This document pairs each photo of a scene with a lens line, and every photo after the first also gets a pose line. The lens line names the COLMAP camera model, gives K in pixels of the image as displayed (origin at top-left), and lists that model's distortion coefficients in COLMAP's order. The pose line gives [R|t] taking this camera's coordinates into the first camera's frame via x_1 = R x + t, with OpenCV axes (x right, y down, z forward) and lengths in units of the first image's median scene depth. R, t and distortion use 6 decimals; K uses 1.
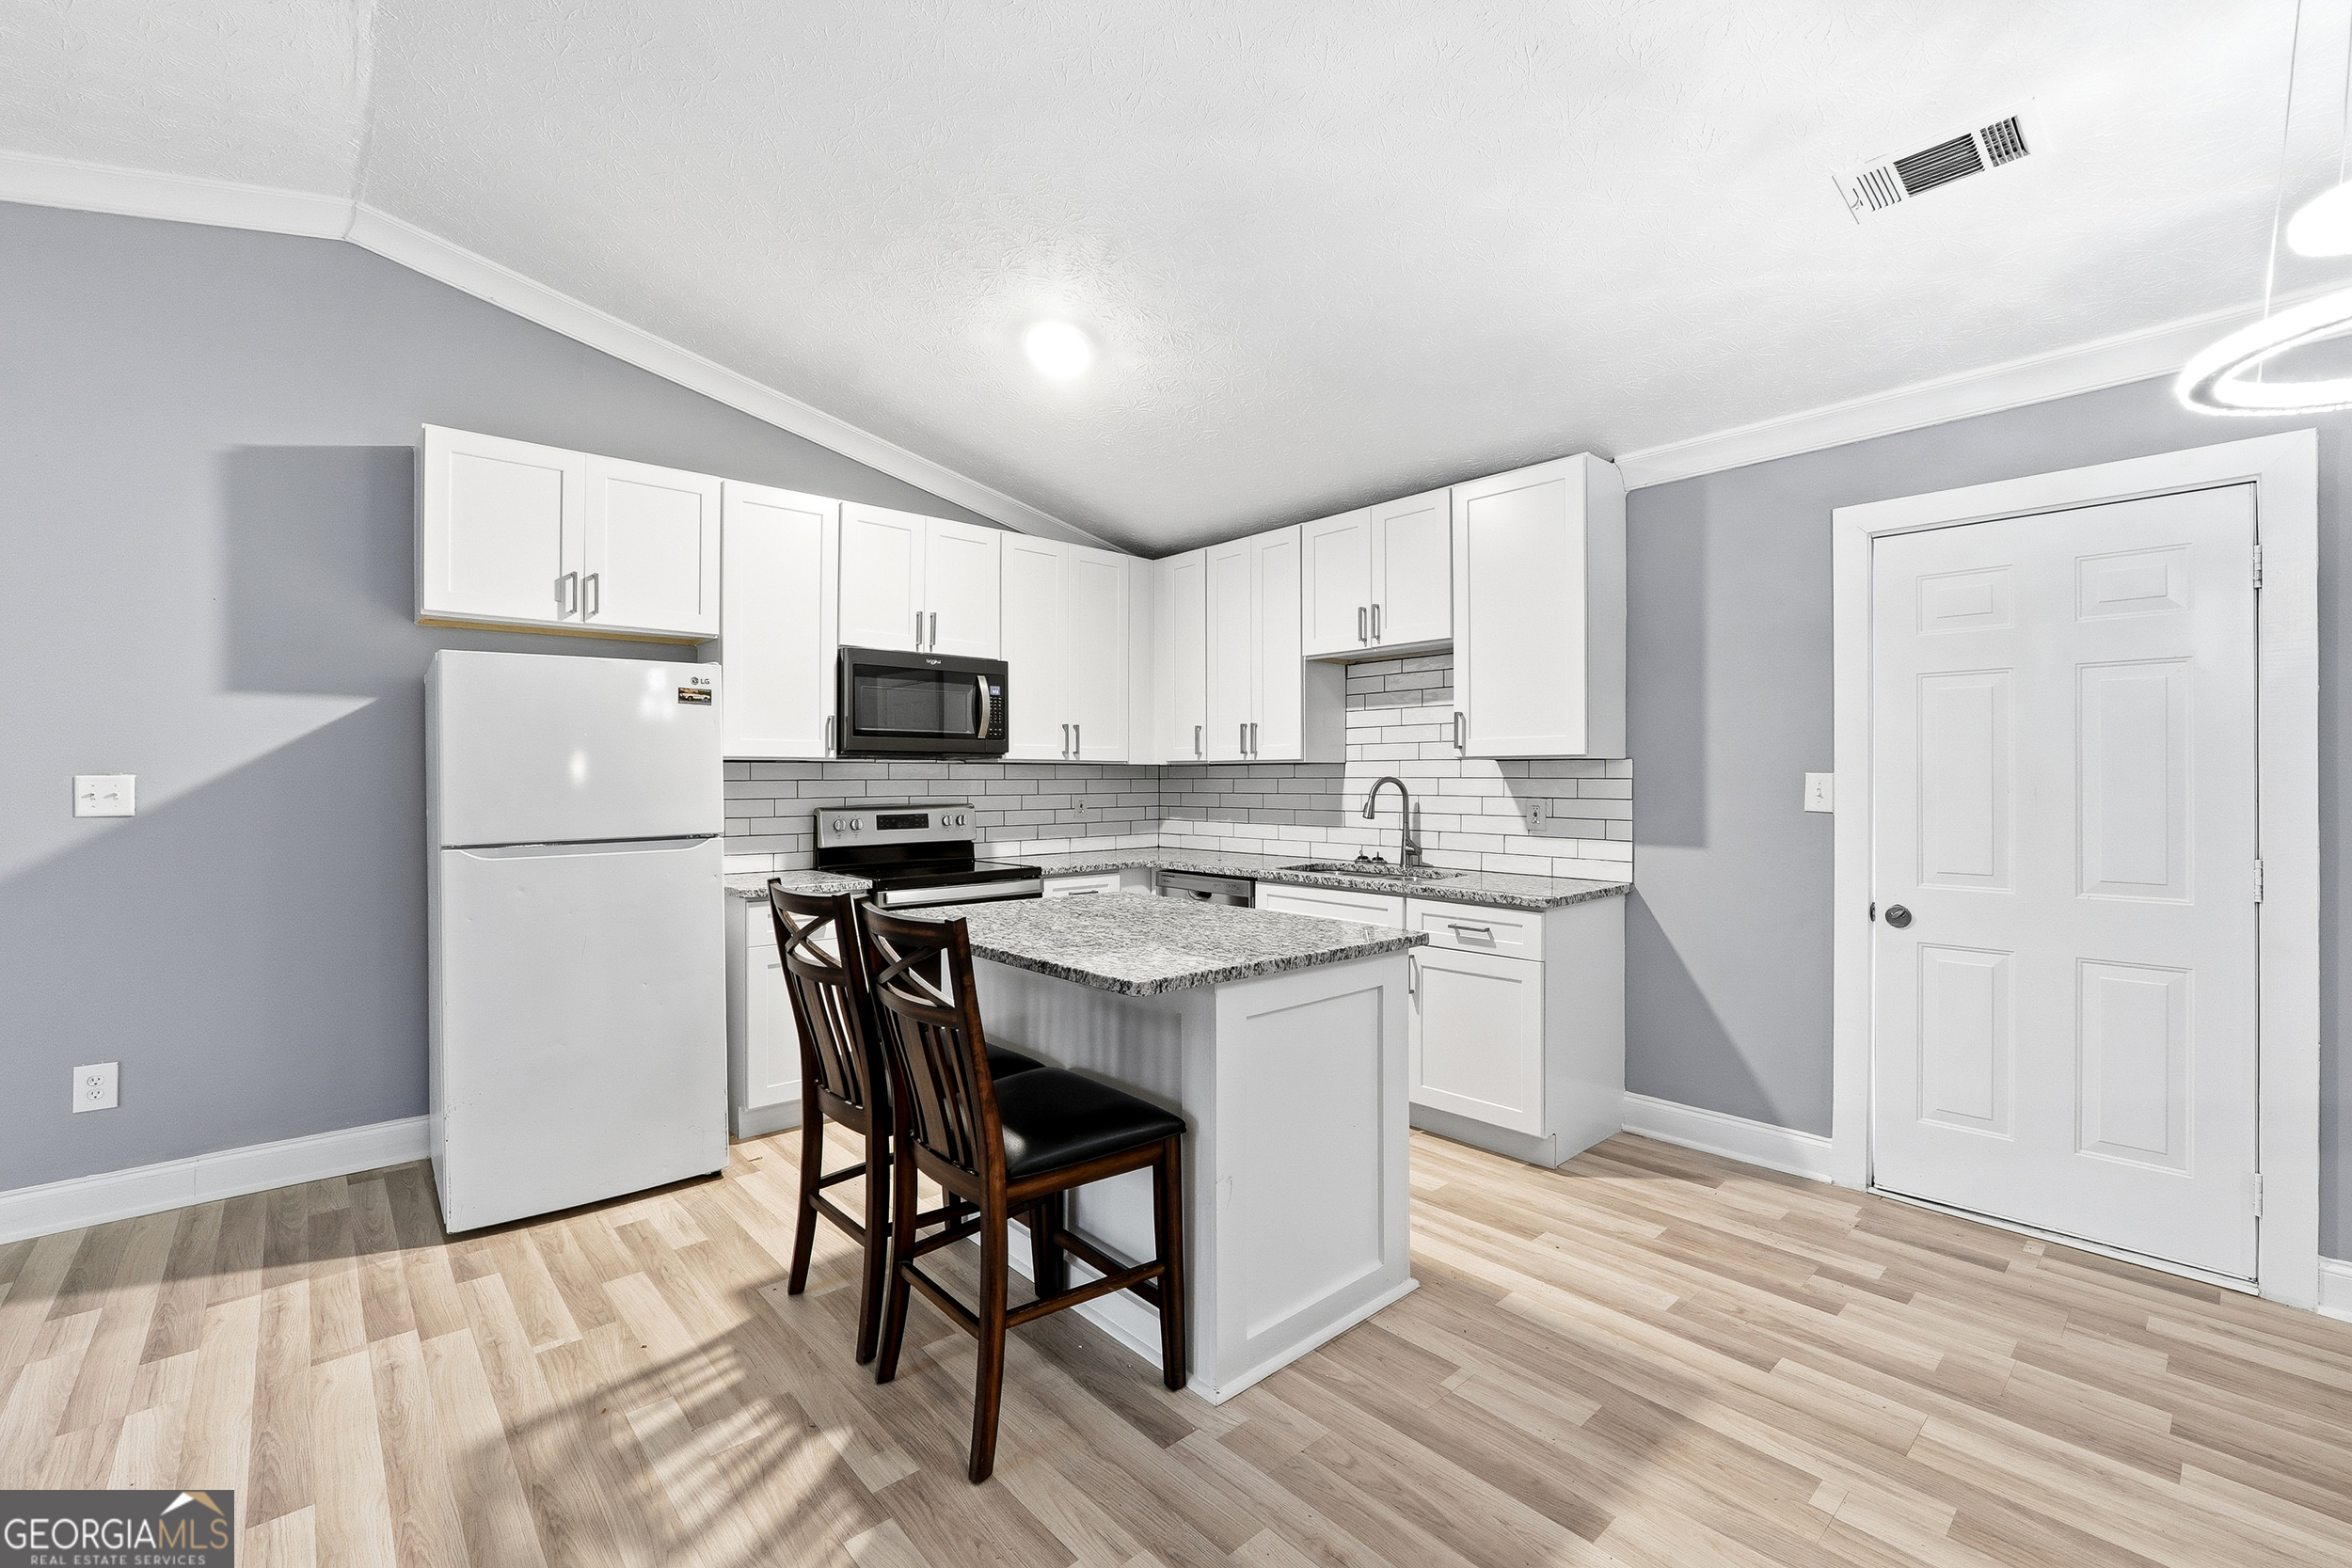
lens RADIAL K [[989.6, 0, 1166.6], [0, 989.6, 778.5], [0, 0, 1]] dist [-0.019691, 0.006800]
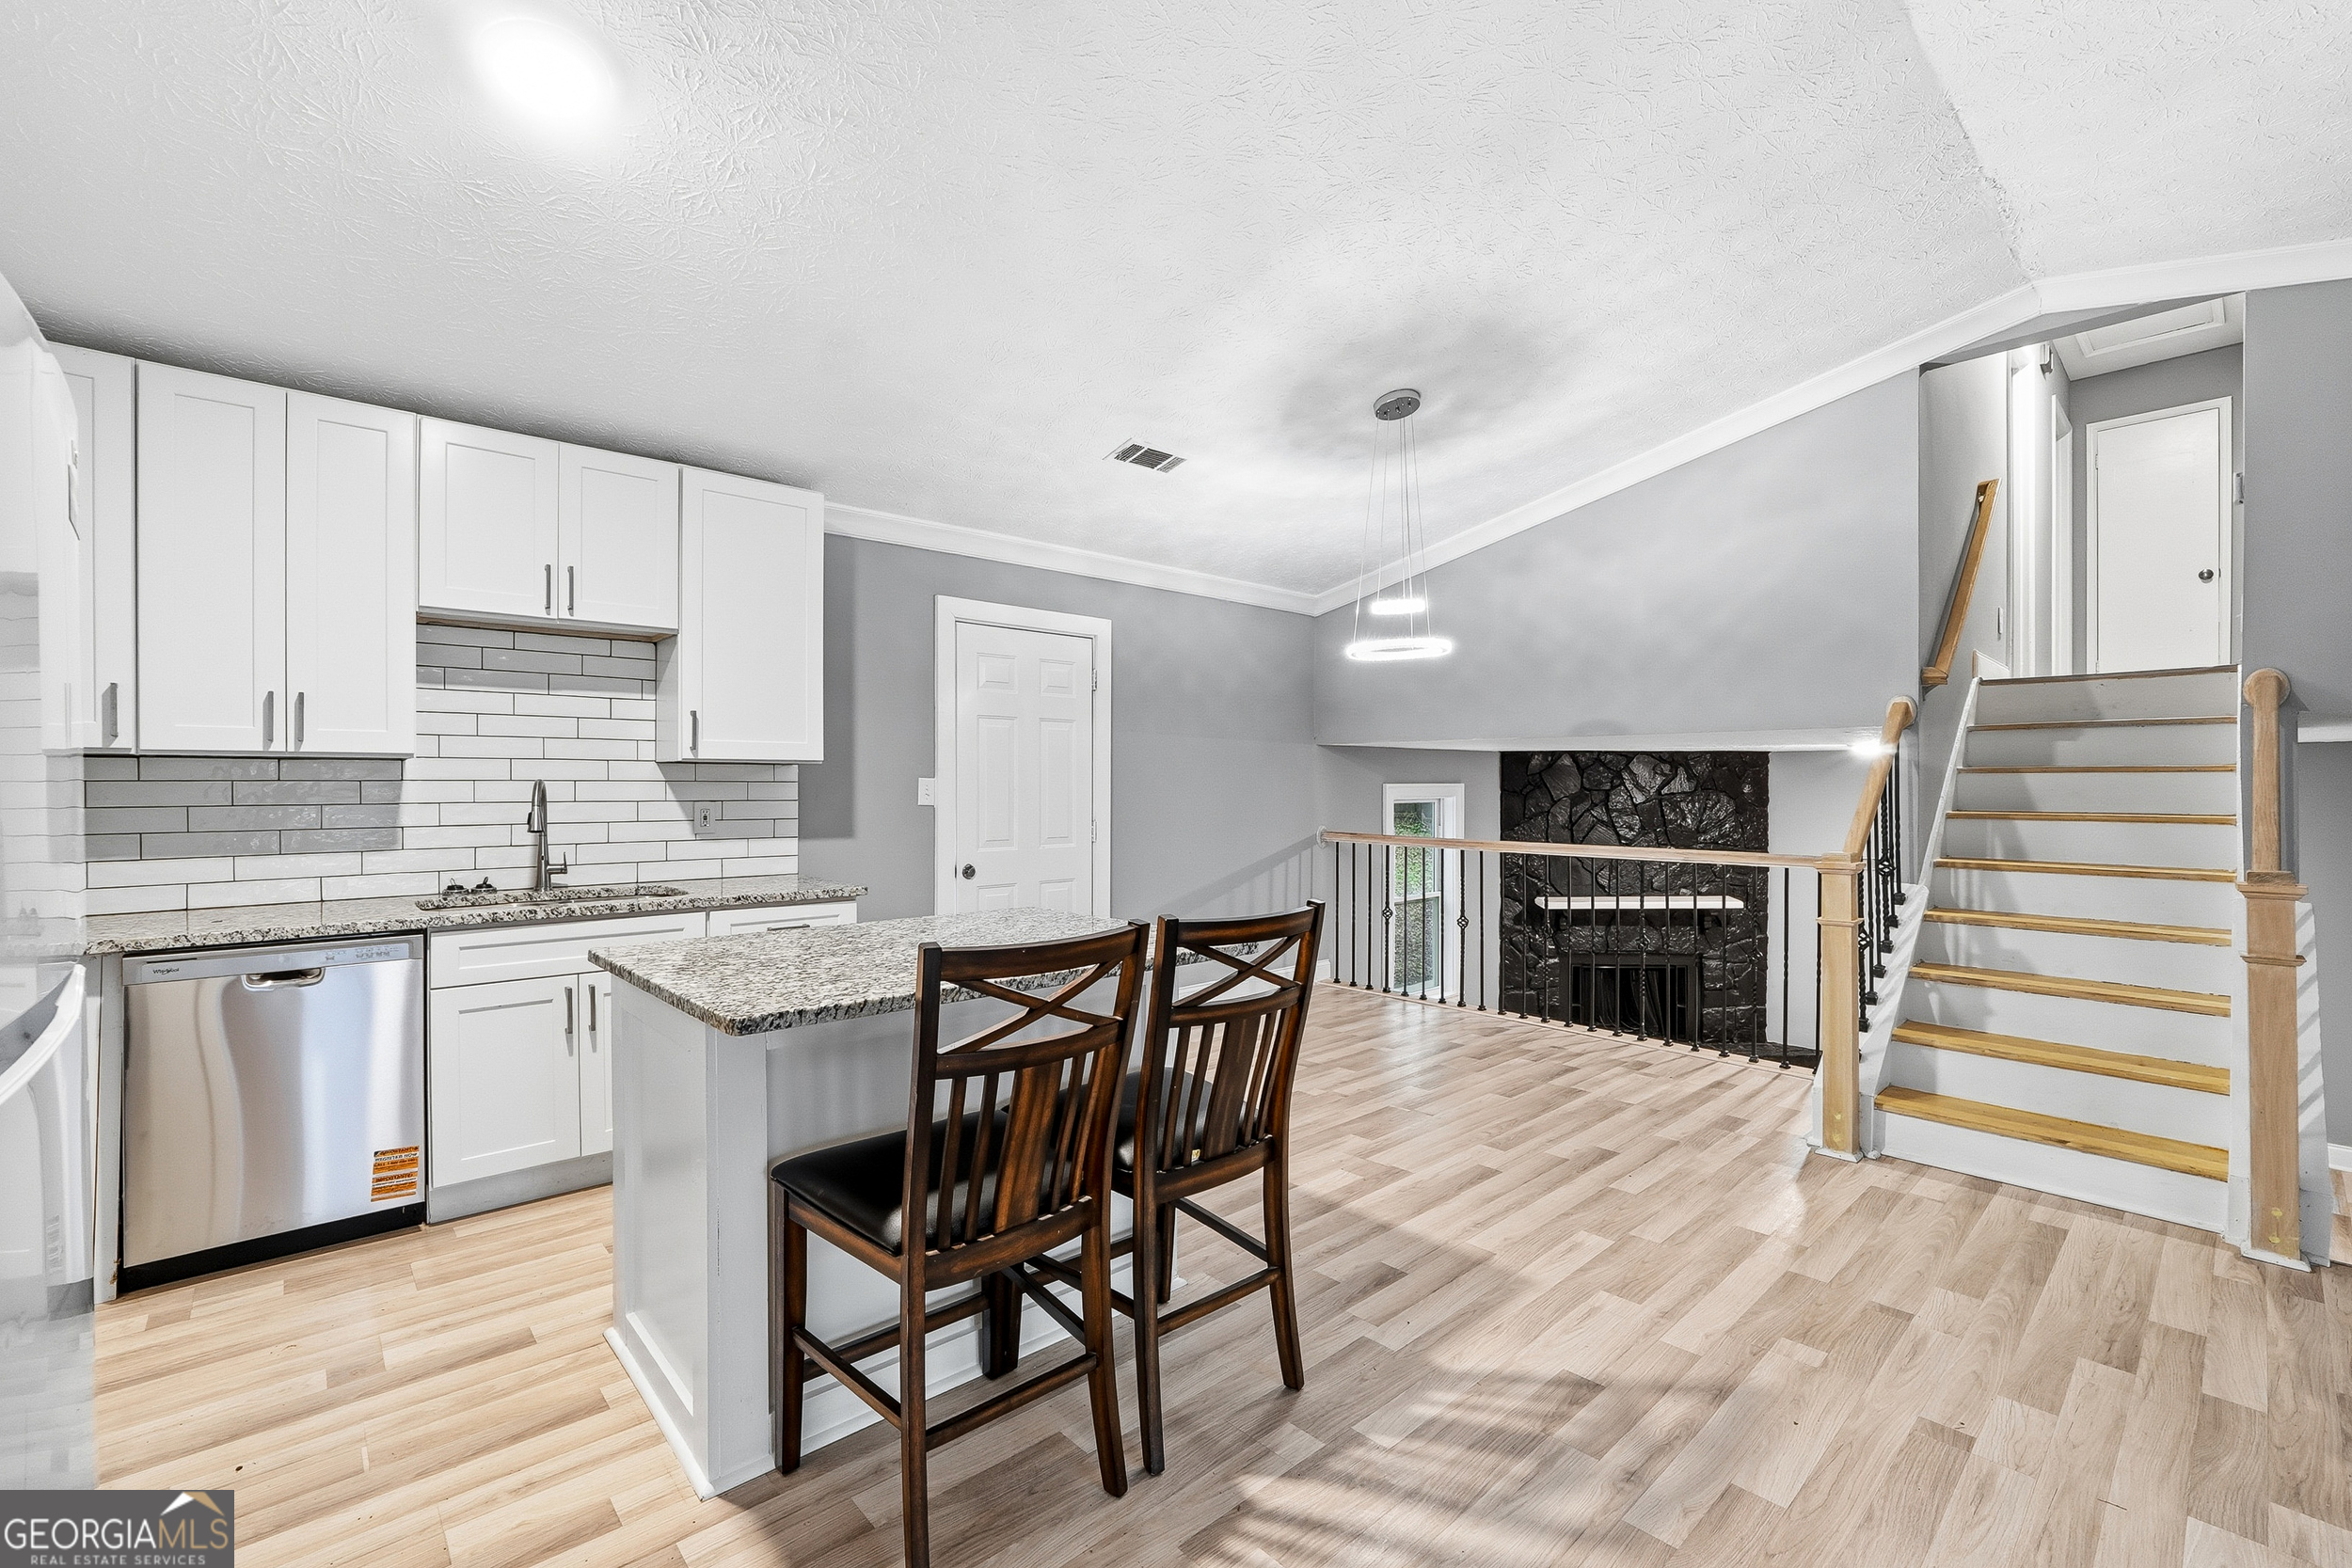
lens RADIAL K [[1001.0, 0, 1166.1], [0, 1001.0, 787.1], [0, 0, 1]] dist [-0.022784, 0.008072]
pose [[-0.005479, -0.004074, 0.999977, -0.761090], [-0.000093, 0.999992, 0.004073, 0.001753], [-0.999985, -0.000071, -0.005479, 0.649119]]
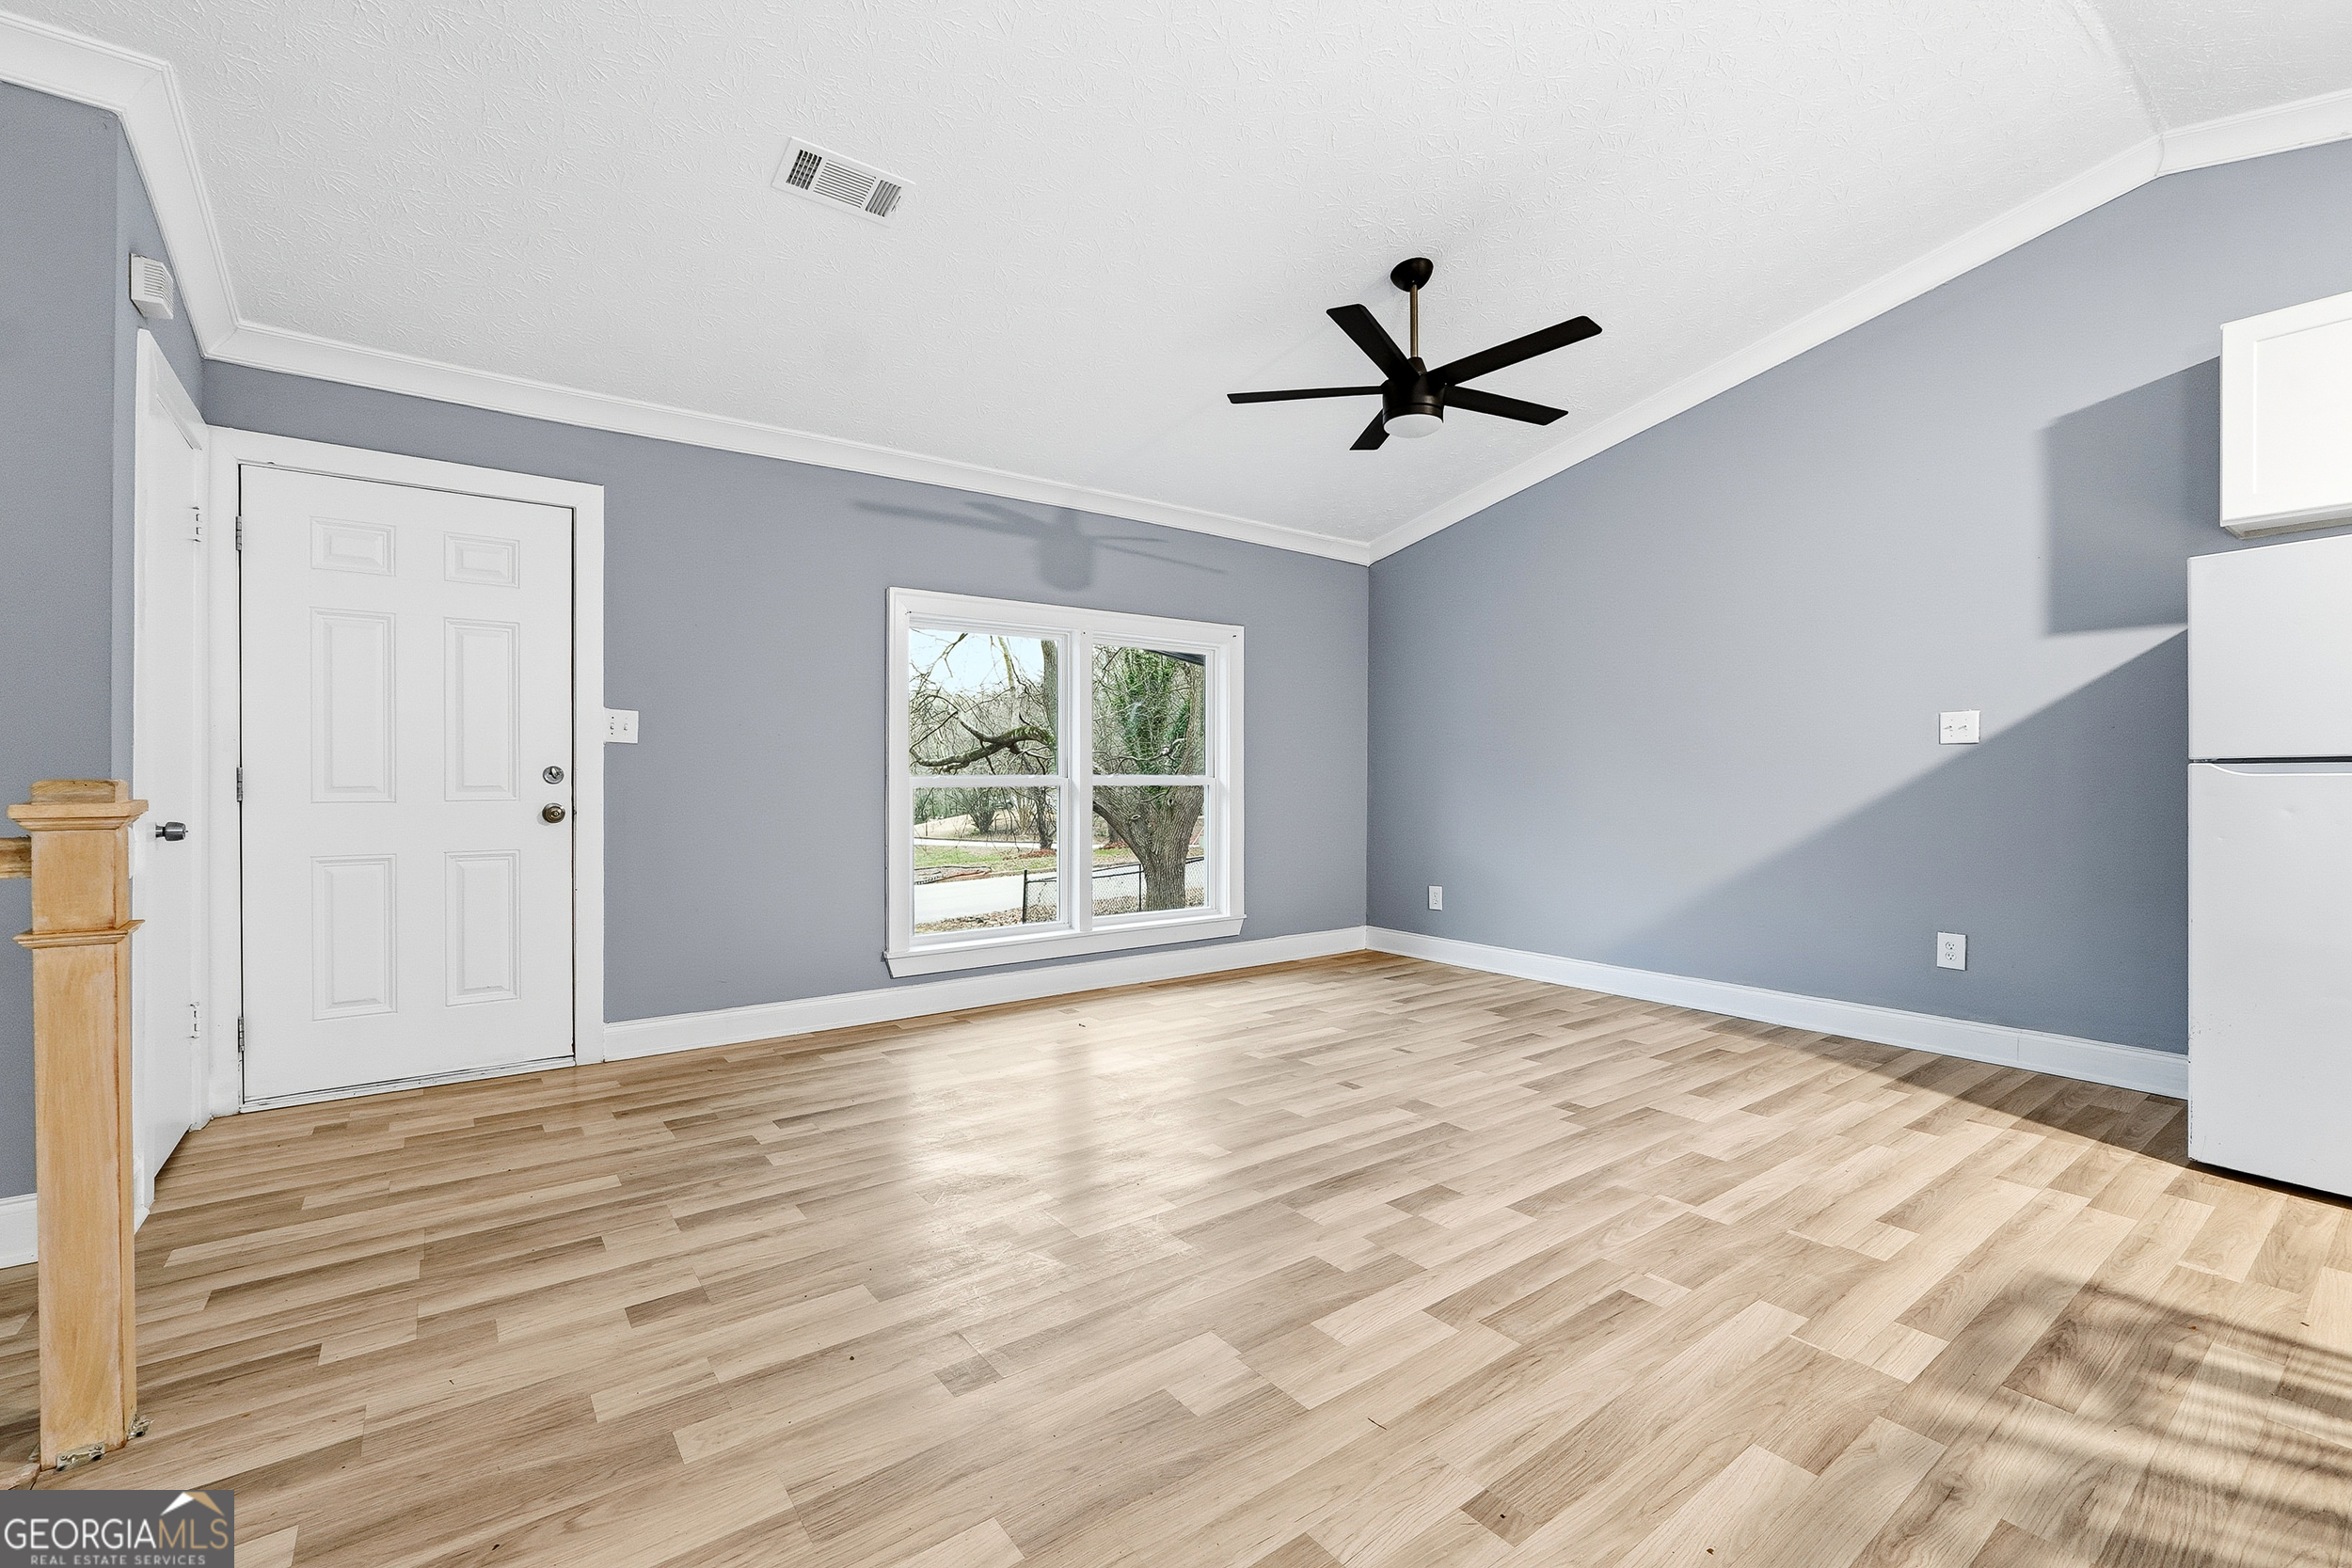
lens RADIAL K [[1003.2, 0, 1167.2], [0, 1003.2, 789.9], [0, 0, 1]] dist [-0.022351, 0.008078]
pose [[-0.089593, 0.014140, -0.995878, 0.278129], [-0.002061, 0.999894, 0.014382, 0.073684], [0.995976, 0.003341, -0.089555, 0.064224]]
